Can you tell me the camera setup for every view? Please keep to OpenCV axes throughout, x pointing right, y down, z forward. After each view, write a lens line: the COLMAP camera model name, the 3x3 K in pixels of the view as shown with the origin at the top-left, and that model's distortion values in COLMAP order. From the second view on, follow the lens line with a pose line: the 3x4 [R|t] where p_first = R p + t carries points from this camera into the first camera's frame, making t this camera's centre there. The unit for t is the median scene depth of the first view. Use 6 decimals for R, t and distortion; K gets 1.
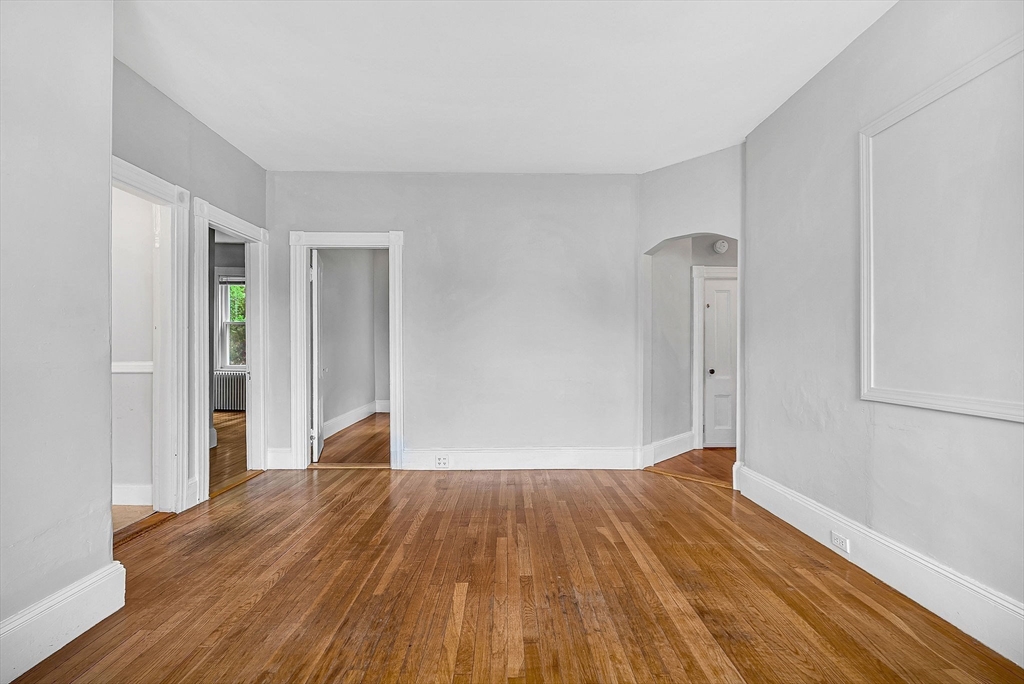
lens RADIAL K [[470.3, 0, 512.0], [0, 470.3, 342.0], [0, 0, 1]] dist [-0.004751, 0.000049]
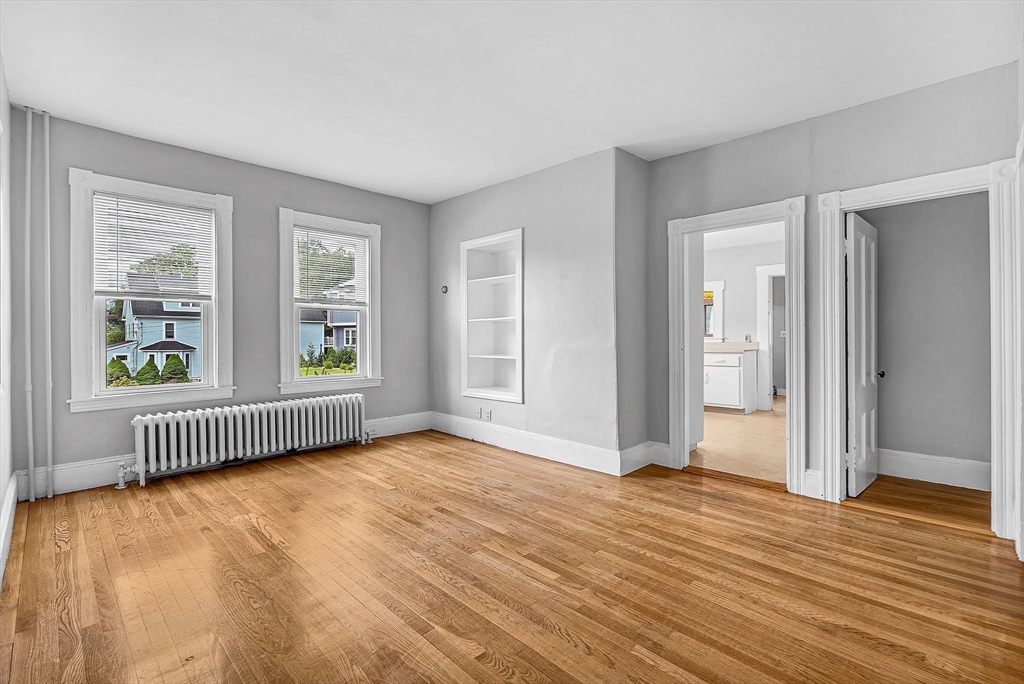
lens RADIAL K [[458.4, 0, 512.0], [0, 458.4, 342.0], [0, 0, 1]] dist [-0.002383, -0.000080]
pose [[-0.716549, 0.004477, -0.697522, 0.608955], [0.004591, 0.999988, 0.001702, 0.007503], [0.697521, -0.001983, -0.716561, 1.576945]]
